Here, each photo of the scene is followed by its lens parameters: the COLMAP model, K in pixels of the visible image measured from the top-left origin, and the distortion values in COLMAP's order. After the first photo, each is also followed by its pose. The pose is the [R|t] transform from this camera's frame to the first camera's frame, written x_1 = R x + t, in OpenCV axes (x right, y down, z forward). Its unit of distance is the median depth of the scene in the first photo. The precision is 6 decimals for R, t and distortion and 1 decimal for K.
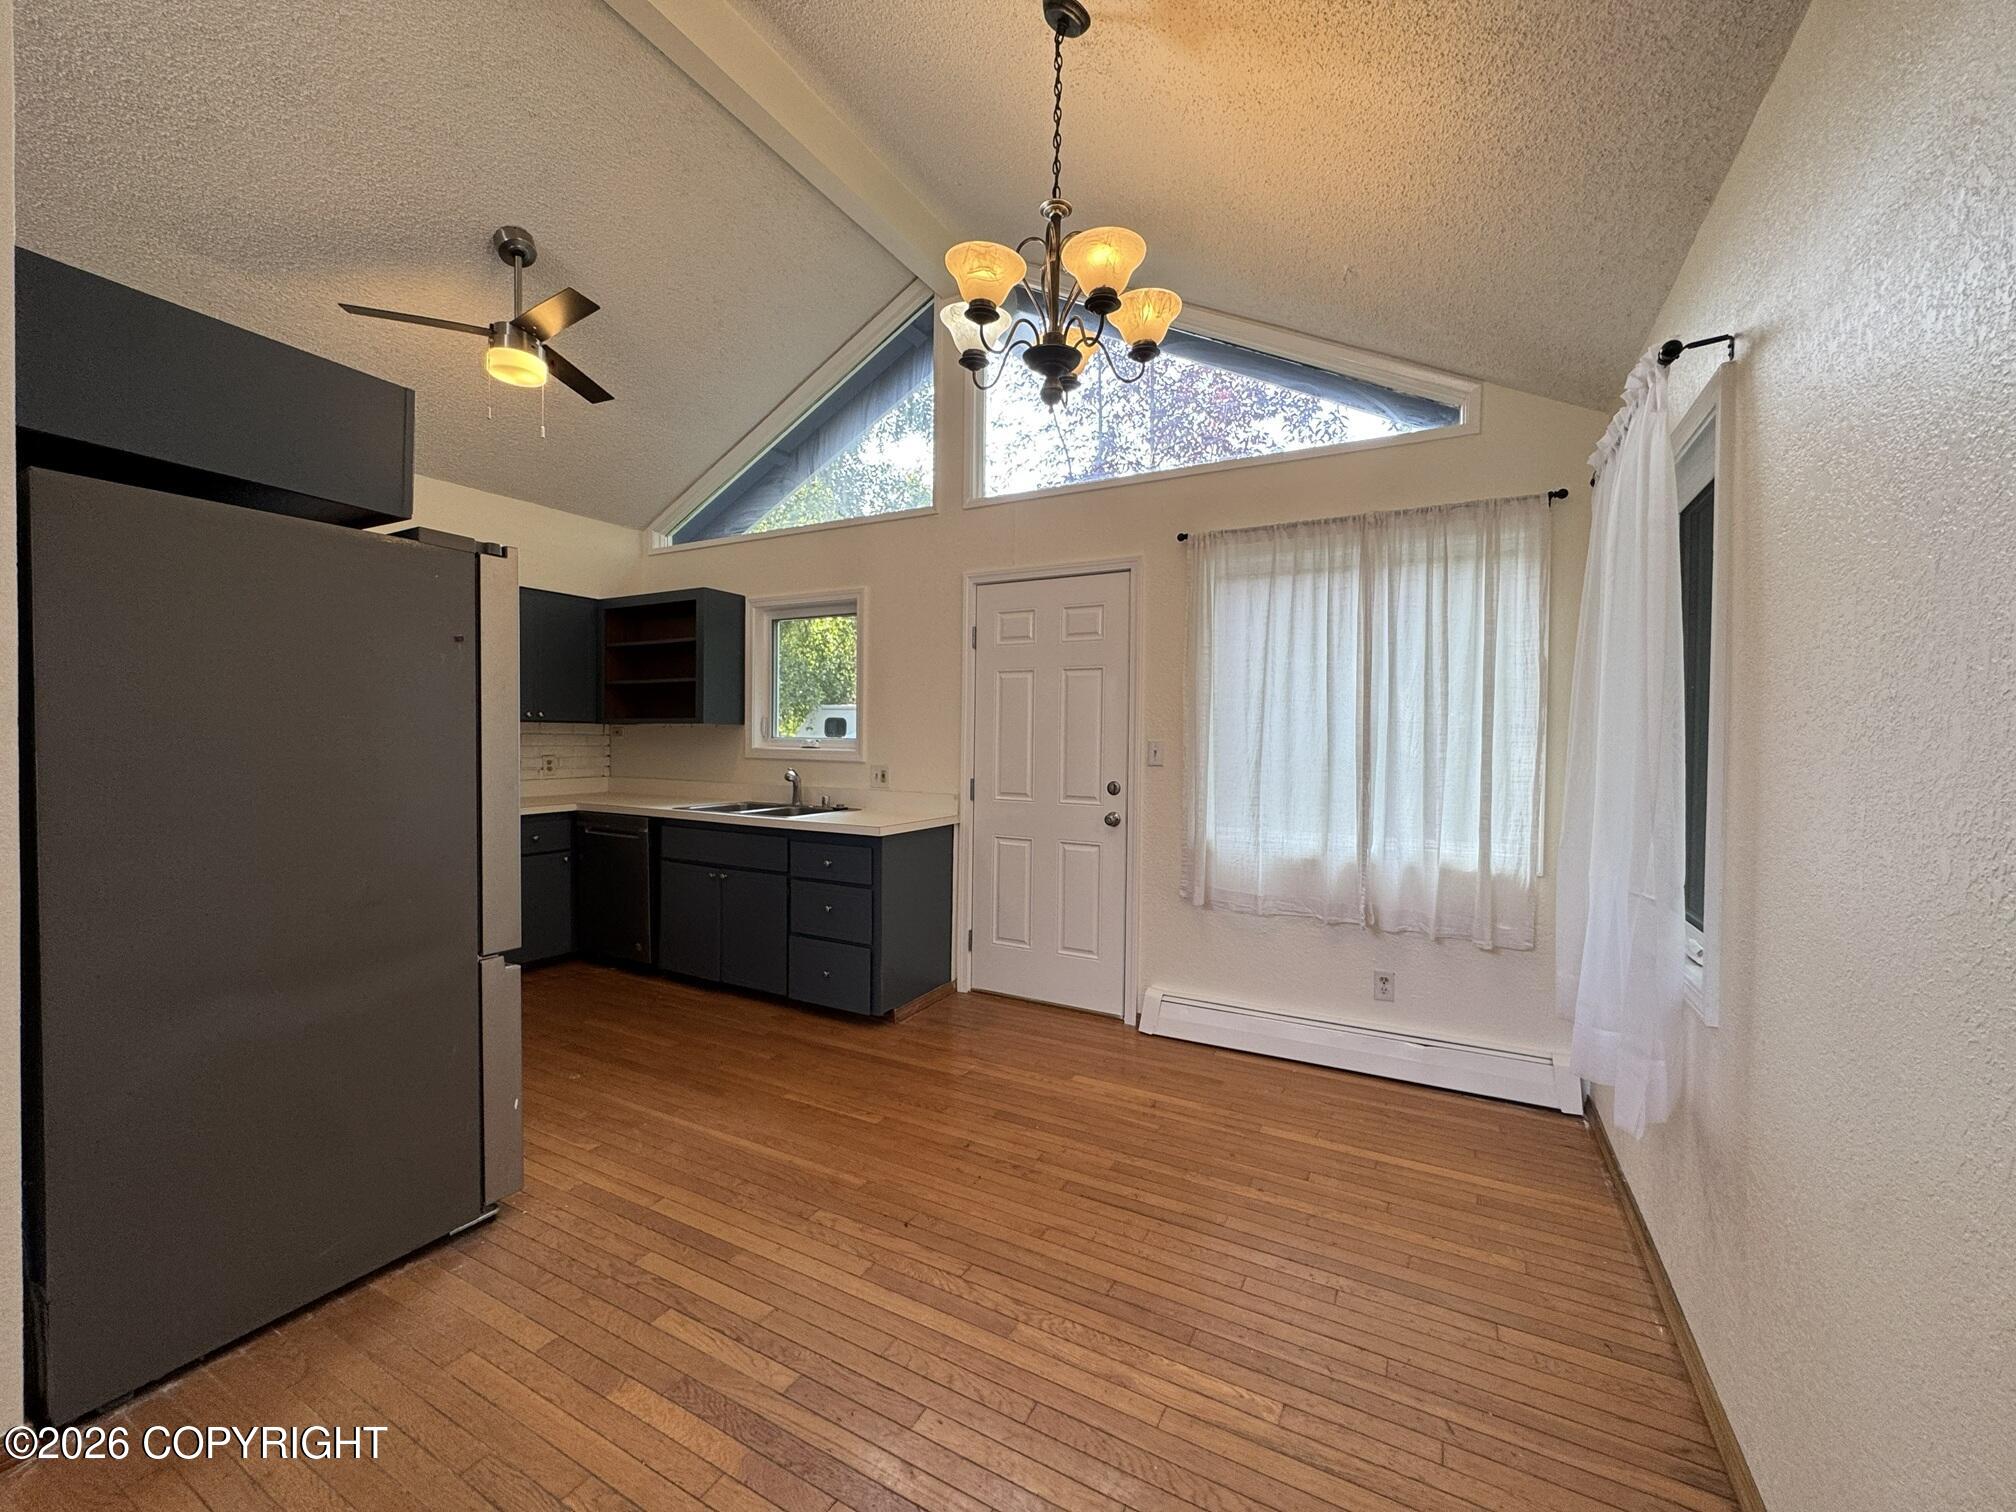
lens RADIAL K [[804.3, 0, 1008.0], [0, 804.3, 756.0], [0, 0, 1]] dist [-0.002515, -0.000088]
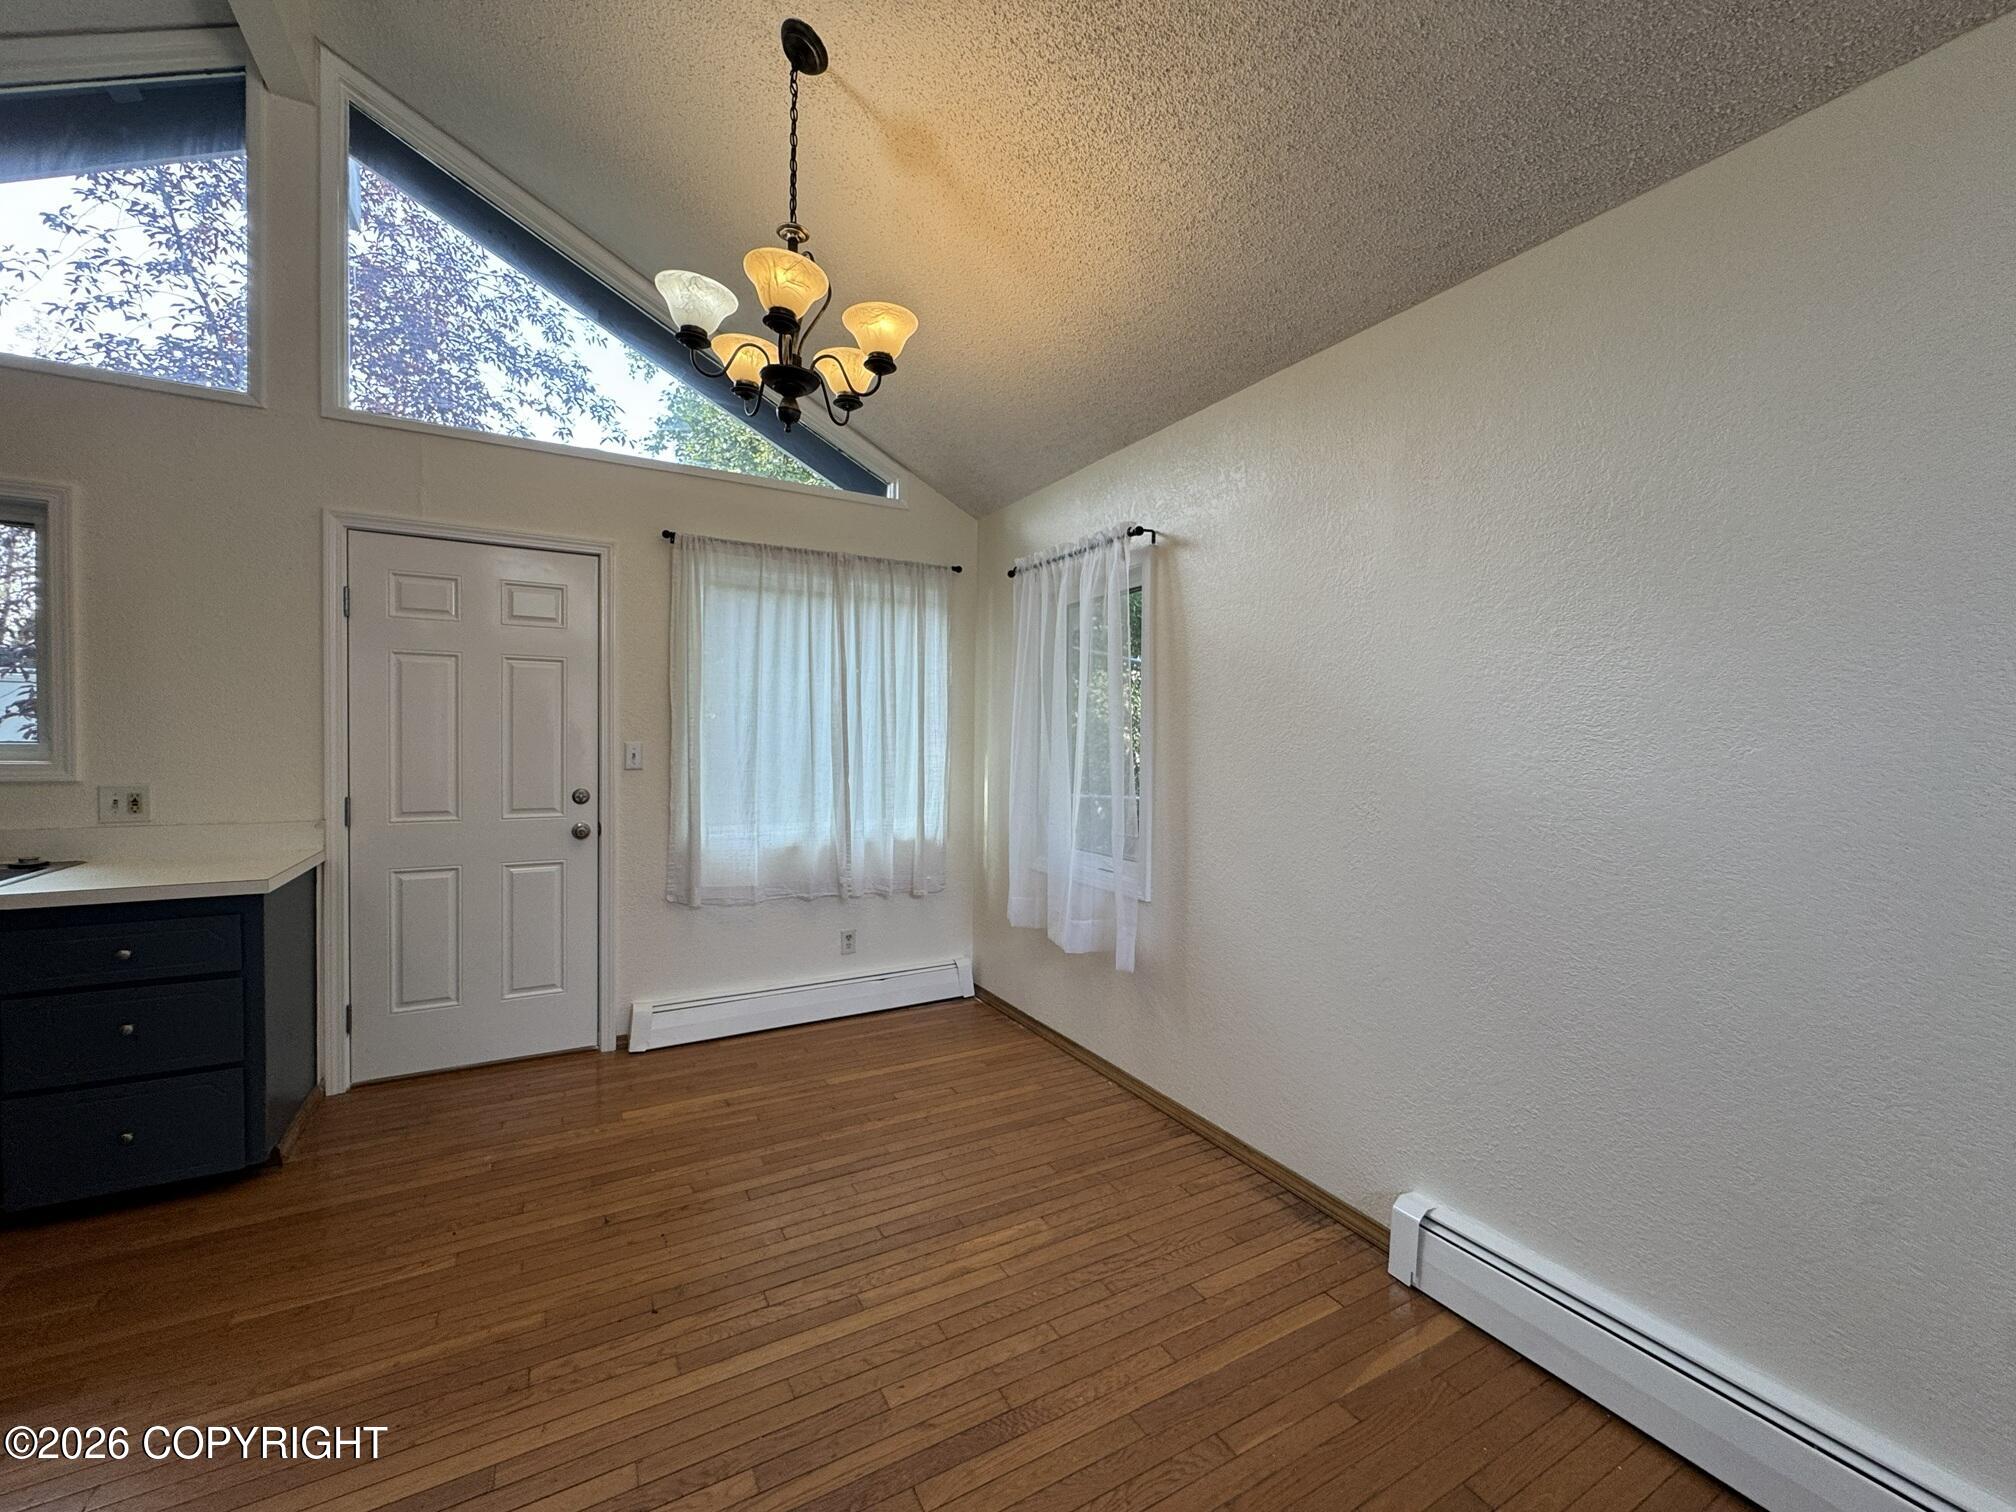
lens RADIAL K [[804.3, 0, 1008.0], [0, 804.3, 756.0], [0, 0, 1]] dist [-0.002515, -0.000088]
pose [[0.533194, -0.027395, 0.845549, -0.453955], [0.011565, 0.999618, 0.025094, -0.026557], [-0.845914, -0.003601, 0.533307, 0.149266]]
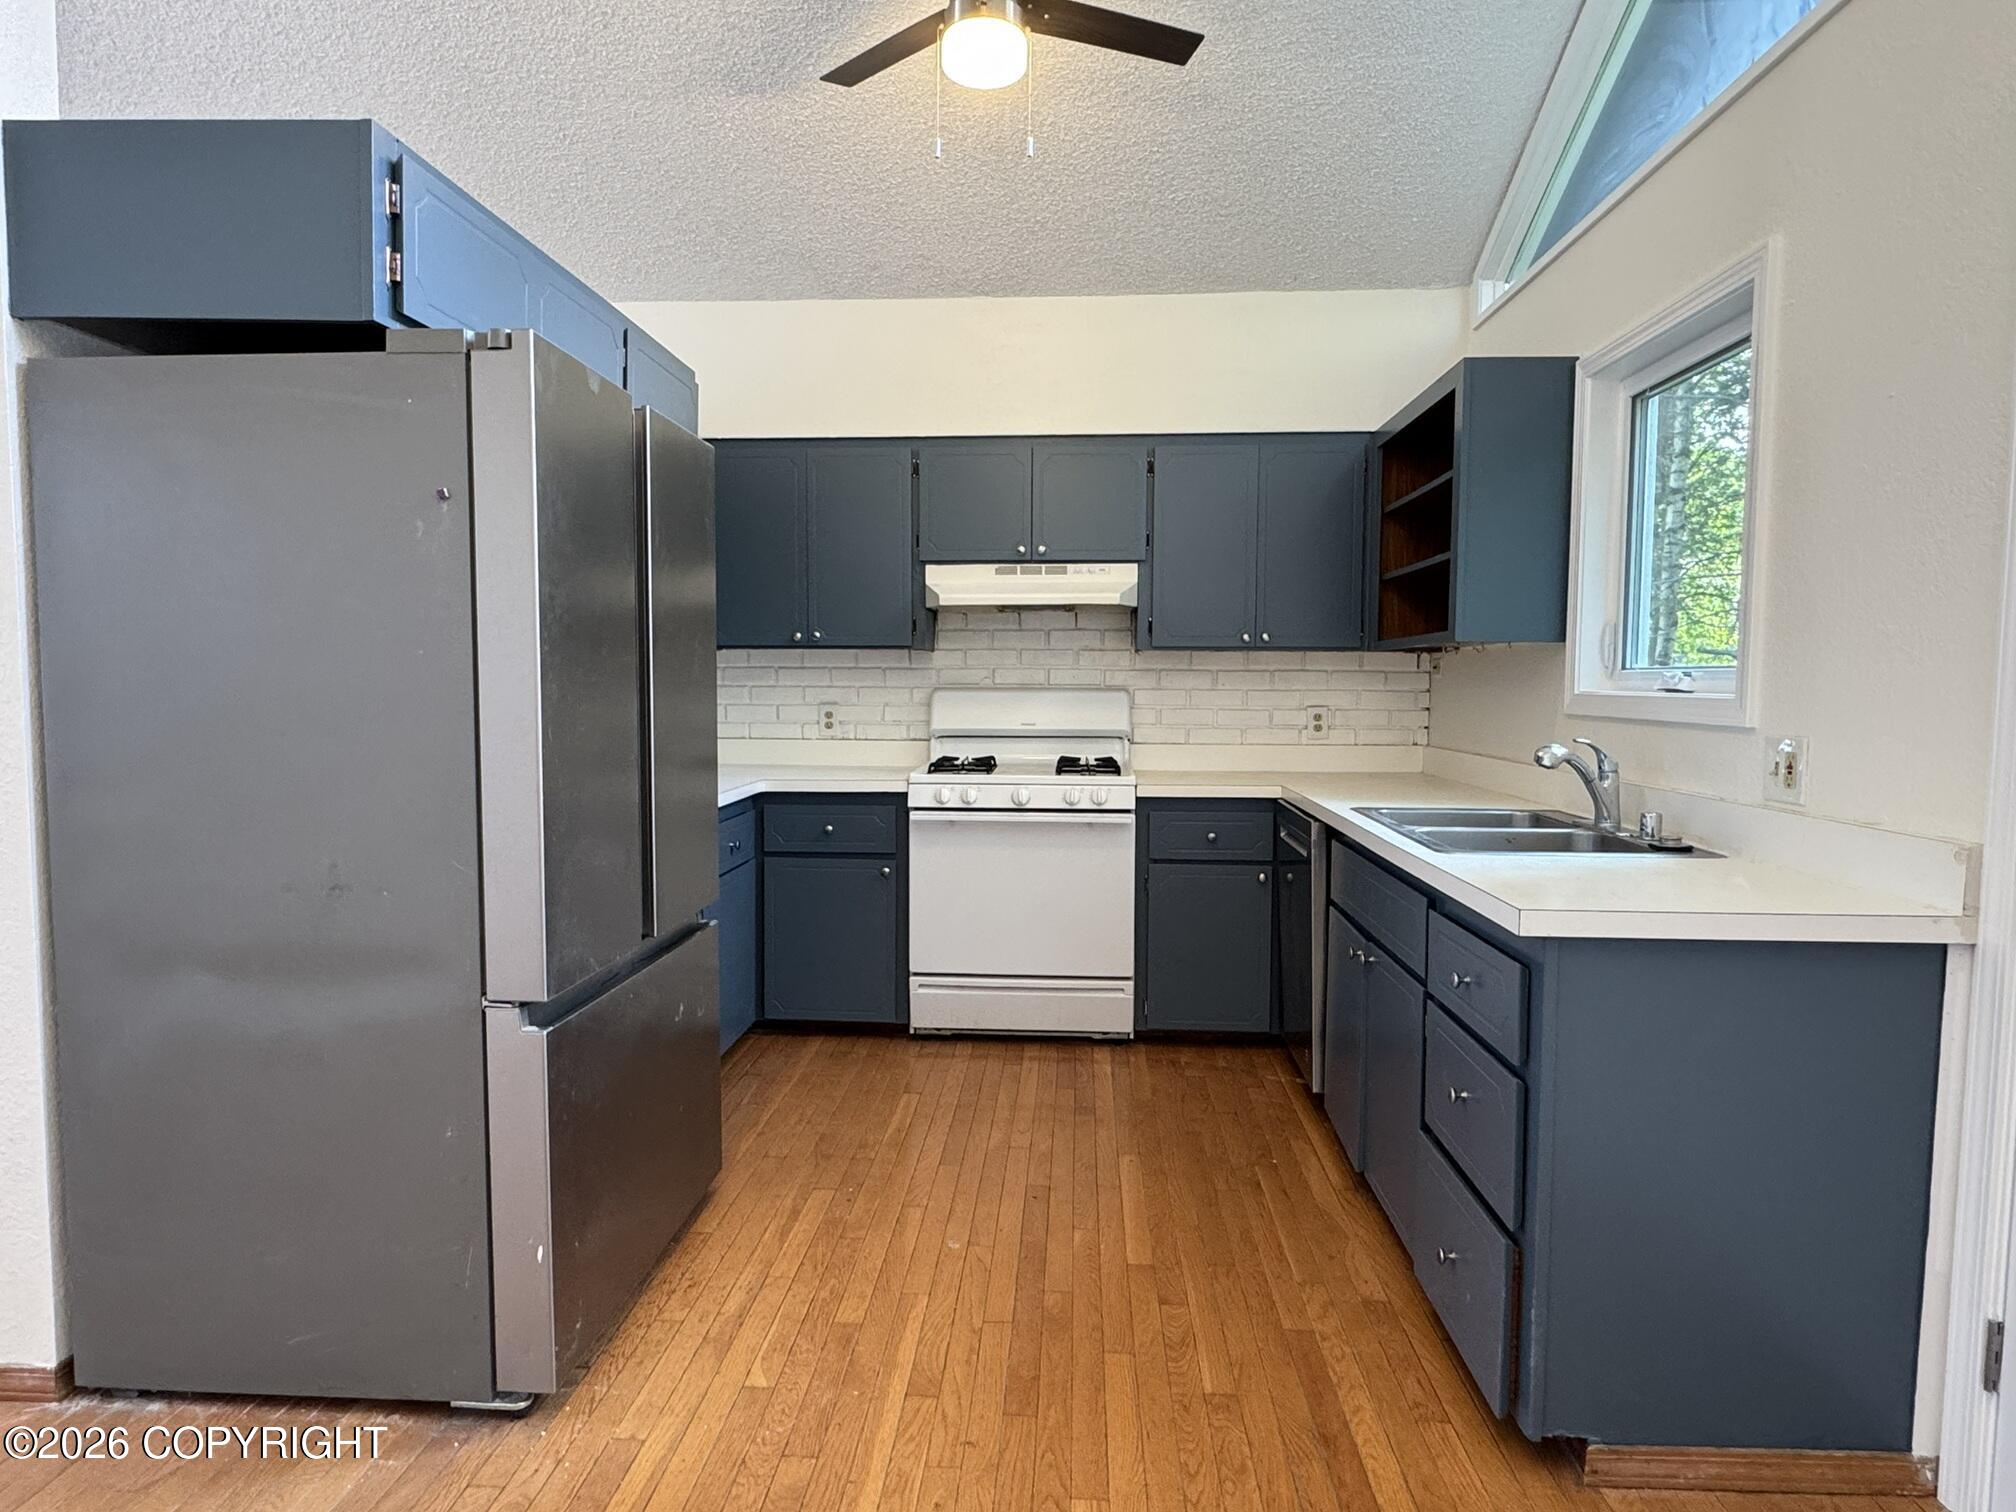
lens RADIAL K [[1172.7, 0, 1008.0], [0, 1172.7, 756.0], [0, 0, 1]] dist [-0.001062, 0.000767]
pose [[0.419460, 0.048510, -0.906477, 0.235638], [-0.021983, 0.998821, 0.043280, 0.006377], [0.907508, 0.001773, 0.420032, 0.681738]]
